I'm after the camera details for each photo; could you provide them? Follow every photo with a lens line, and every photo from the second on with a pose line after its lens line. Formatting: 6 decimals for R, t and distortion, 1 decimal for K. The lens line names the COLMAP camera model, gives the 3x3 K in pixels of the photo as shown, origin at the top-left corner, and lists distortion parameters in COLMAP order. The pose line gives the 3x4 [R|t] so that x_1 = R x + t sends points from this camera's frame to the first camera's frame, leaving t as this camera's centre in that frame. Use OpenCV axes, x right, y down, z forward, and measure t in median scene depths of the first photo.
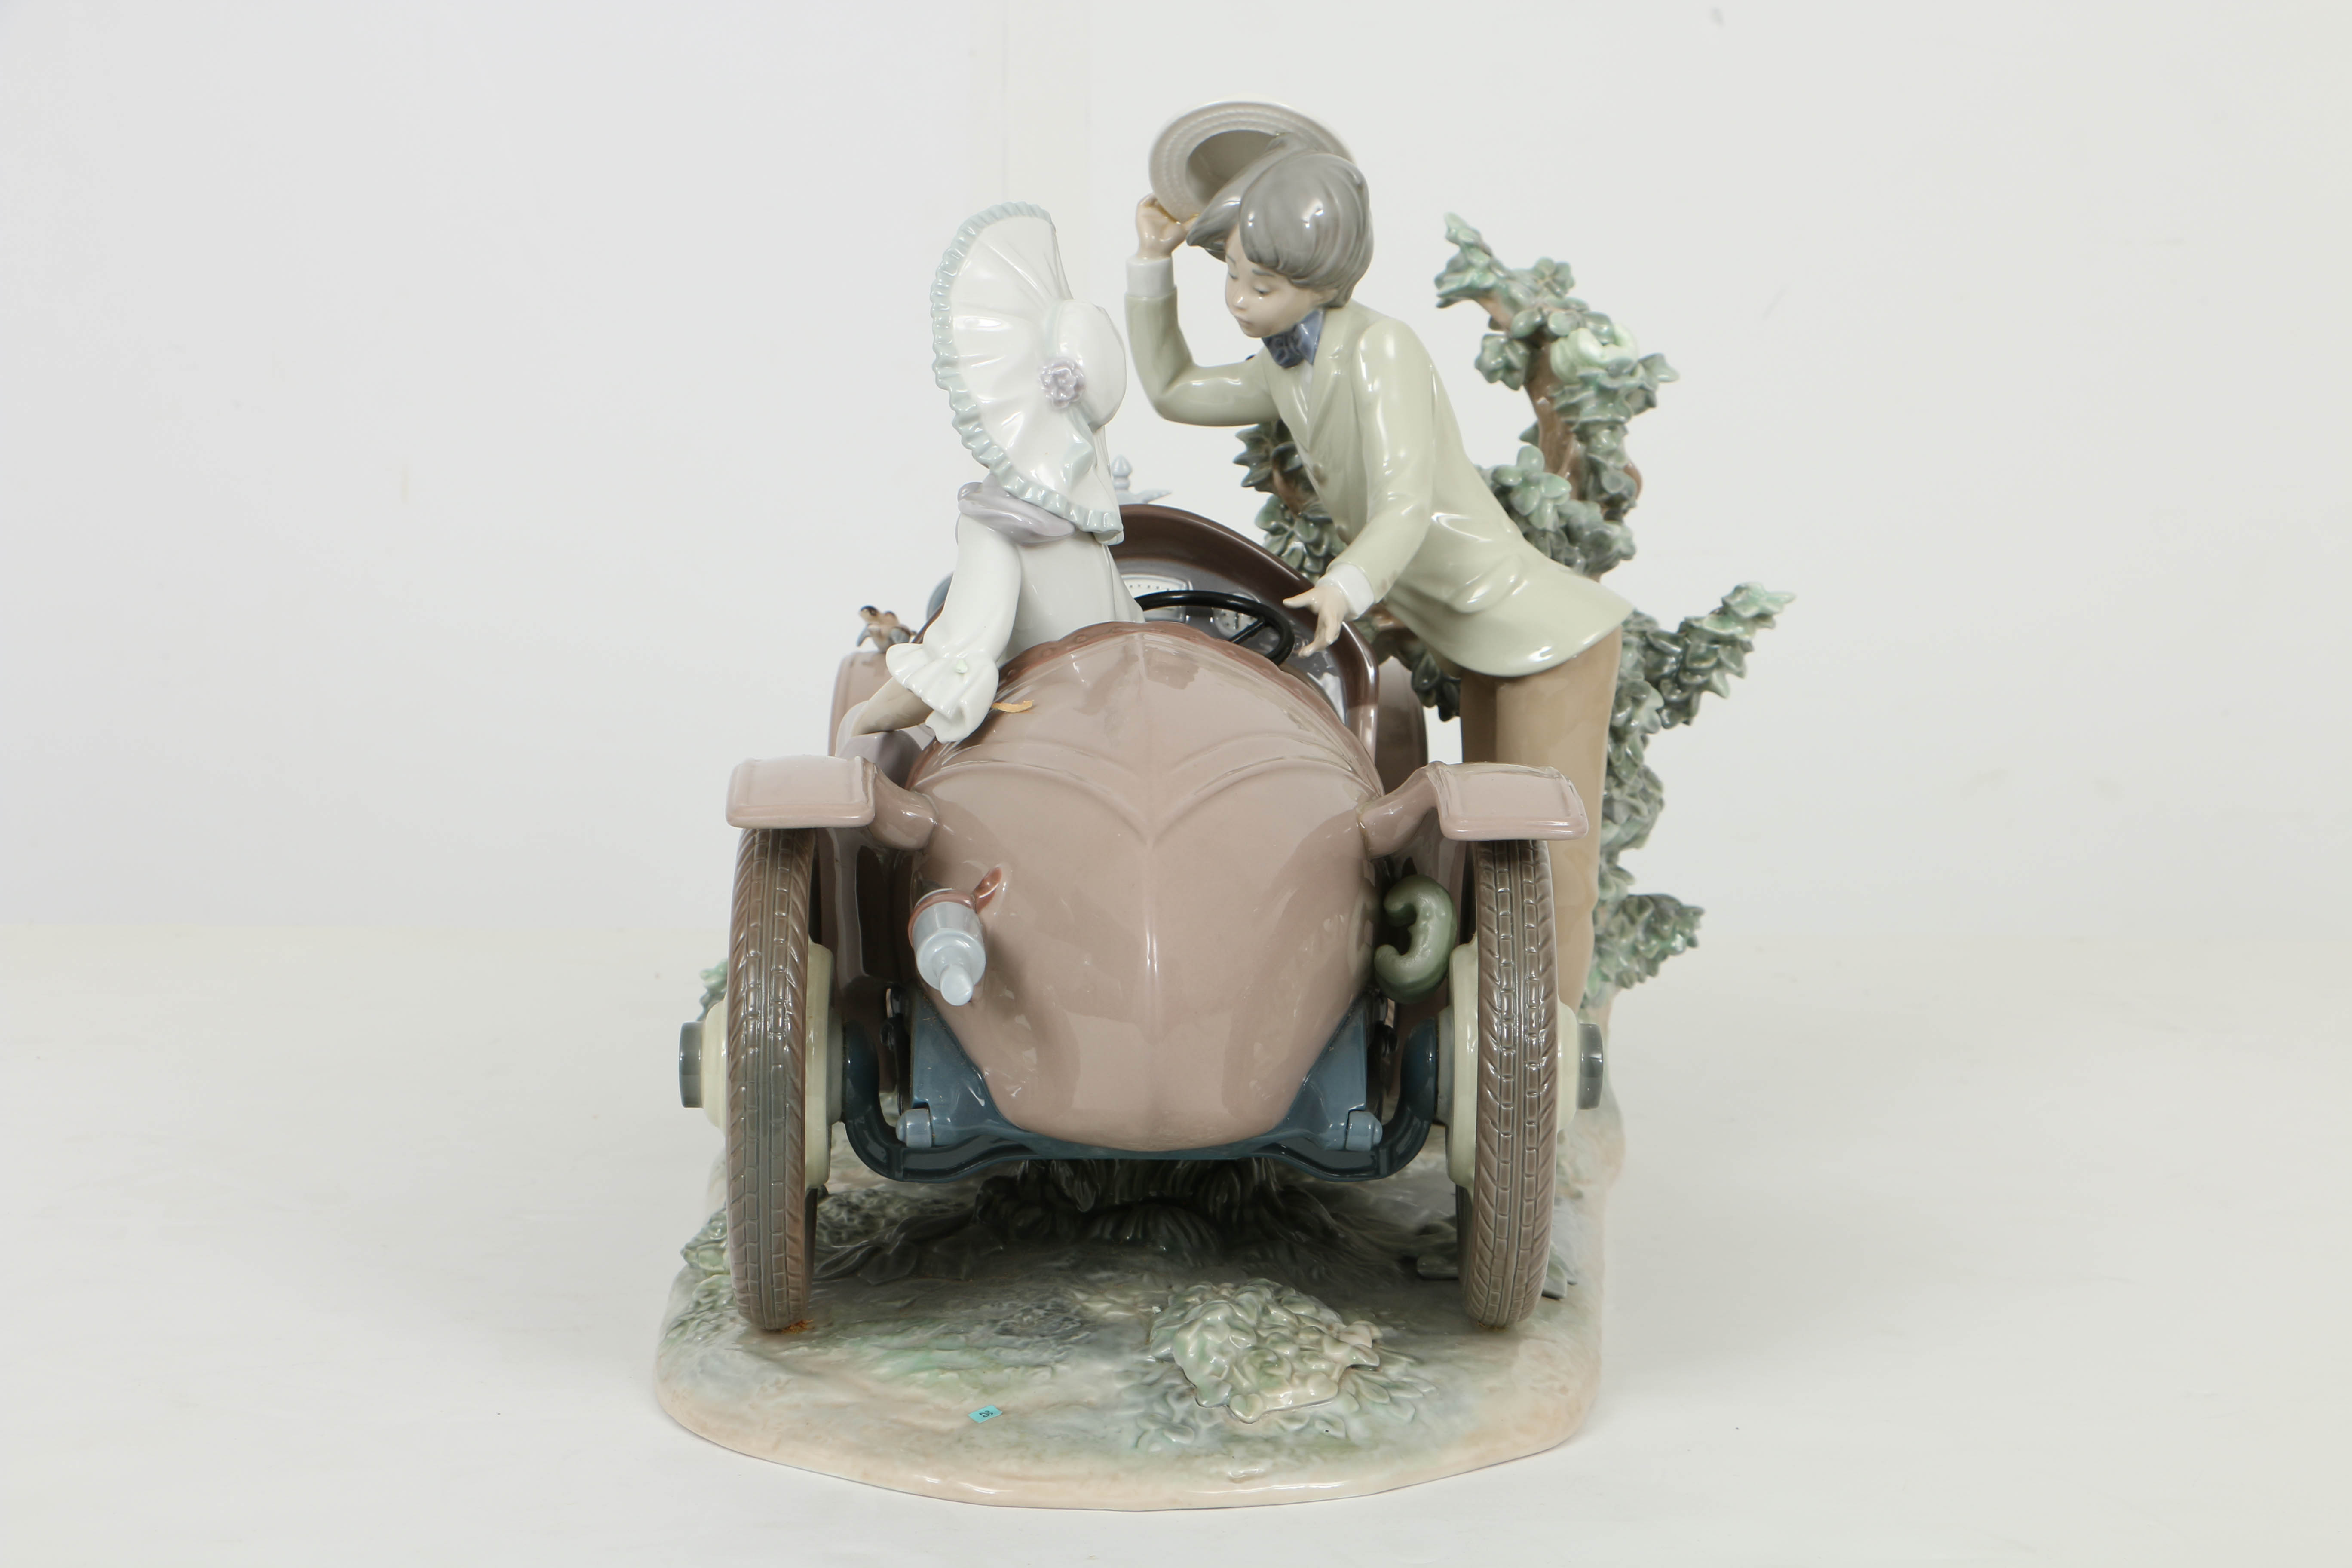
lens RADIAL K [[3563.1, 0, 1176.7], [0, 3563.1, 780.7], [0, 0, 1]] dist [-0.019673, 0.000000]
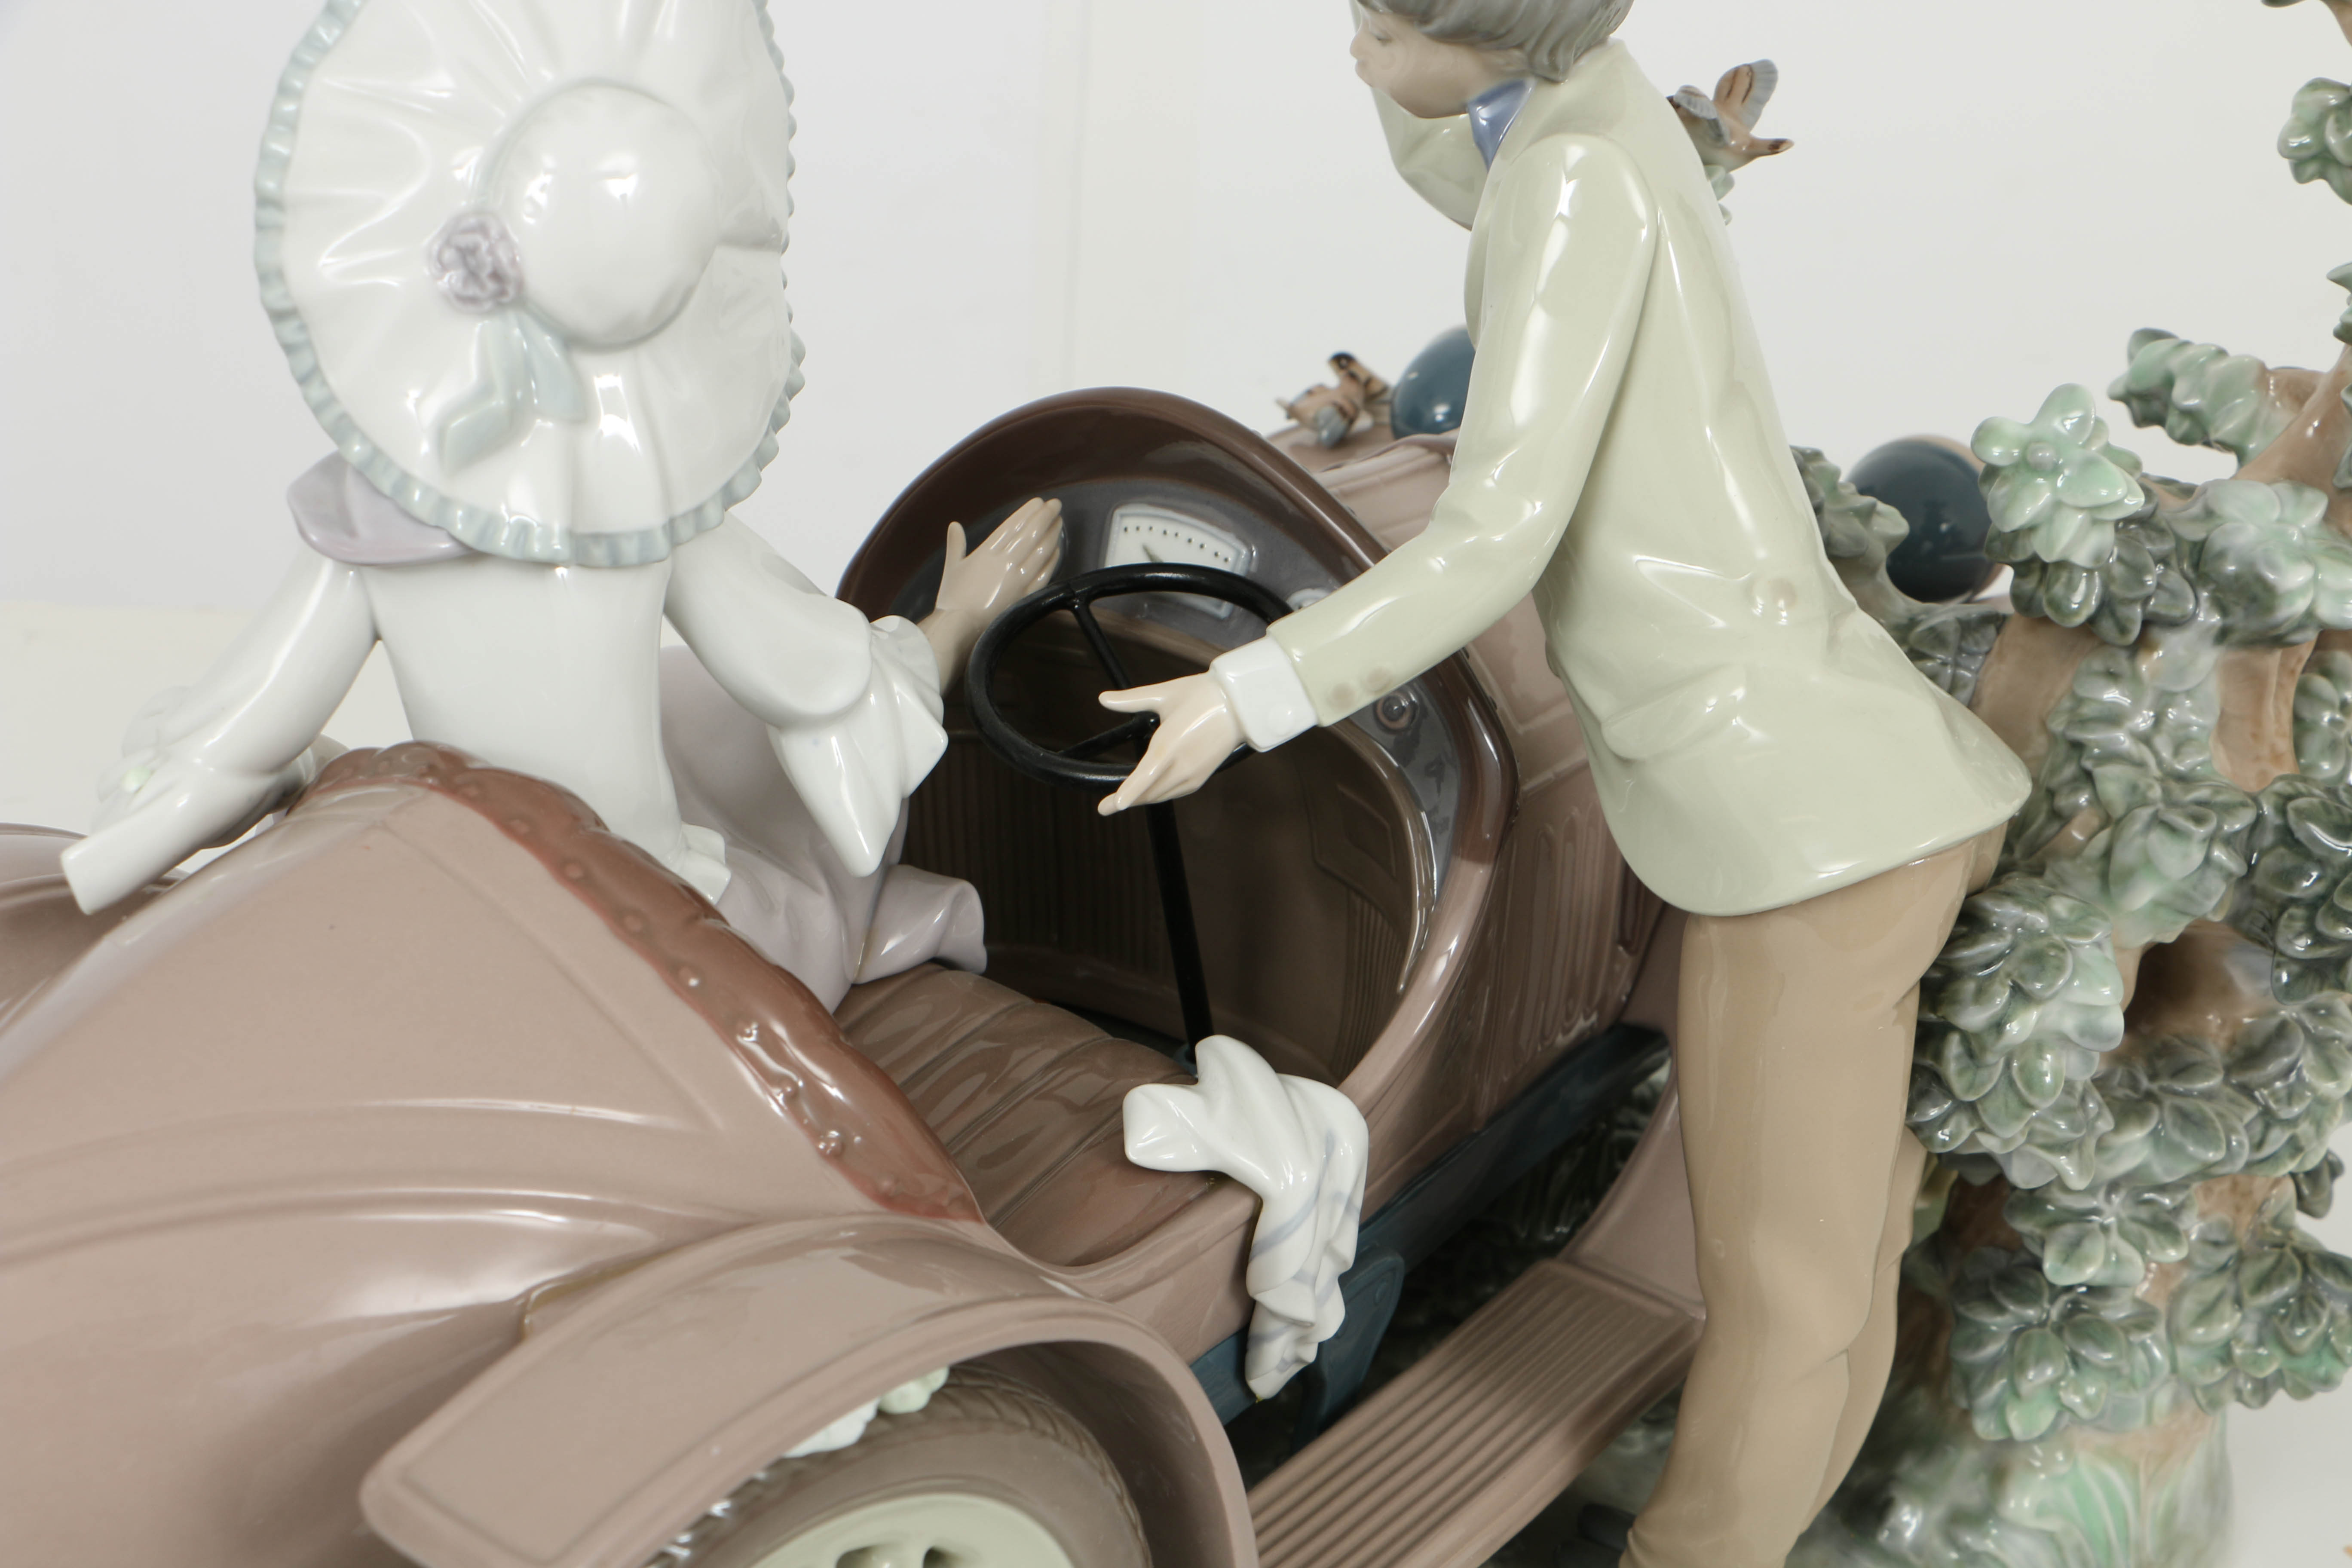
lens RADIAL K [[3563.1, 0, 1173.8], [0, 3563.1, 787.1], [0, 0, 1]] dist [-0.019673, 0.000000]
pose [[0.753429, 0.282561, -0.593720, 0.303849], [-0.122454, 0.947457, 0.295517, -0.167346], [0.646026, -0.149948, 0.748442, 0.544281]]
